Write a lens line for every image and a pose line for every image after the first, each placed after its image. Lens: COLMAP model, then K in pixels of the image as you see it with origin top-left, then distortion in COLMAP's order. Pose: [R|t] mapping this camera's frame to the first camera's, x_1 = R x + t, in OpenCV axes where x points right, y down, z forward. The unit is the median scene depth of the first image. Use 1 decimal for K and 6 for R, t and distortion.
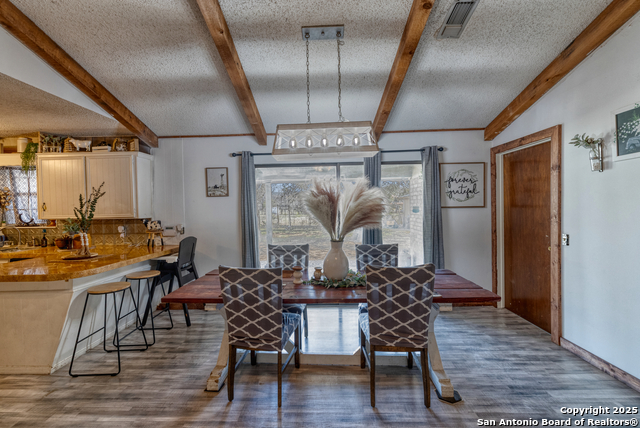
lens RADIAL K [[280.7, 0, 318.5], [0, 280.7, 213.0], [0, 0, 1]] dist [0.000071, 0.000013]
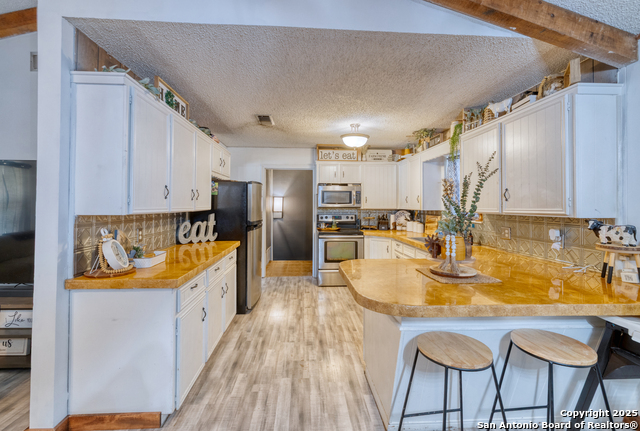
lens RADIAL K [[281.2, 0, 320.7], [0, 281.2, 204.1], [0, 0, 1]] dist [-0.000773, -0.000379]
pose [[0.079543, 0.009991, -0.996781, -0.196102], [-0.023760, 0.999685, 0.008124, 0.002282], [0.996548, 0.023038, 0.079756, 0.550728]]
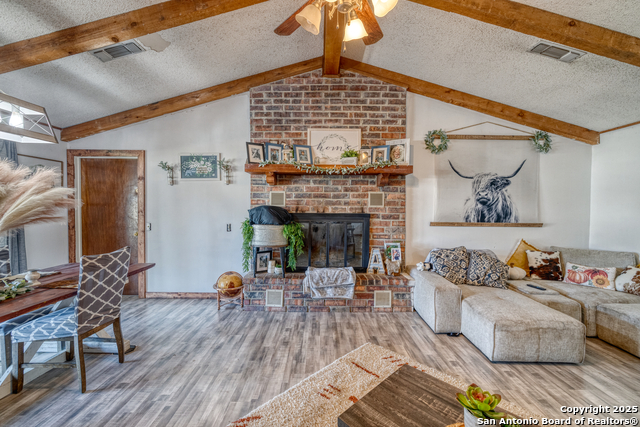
lens RADIAL K [[268.2, 0, 319.6], [0, 268.2, 211.7], [0, 0, 1]] dist [-0.000846, -0.000195]
pose [[-0.018585, -0.005031, 0.999815, -0.472518], [0.012450, 0.999909, 0.005263, 0.013449], [-0.999750, 0.012545, -0.018520, 0.076893]]
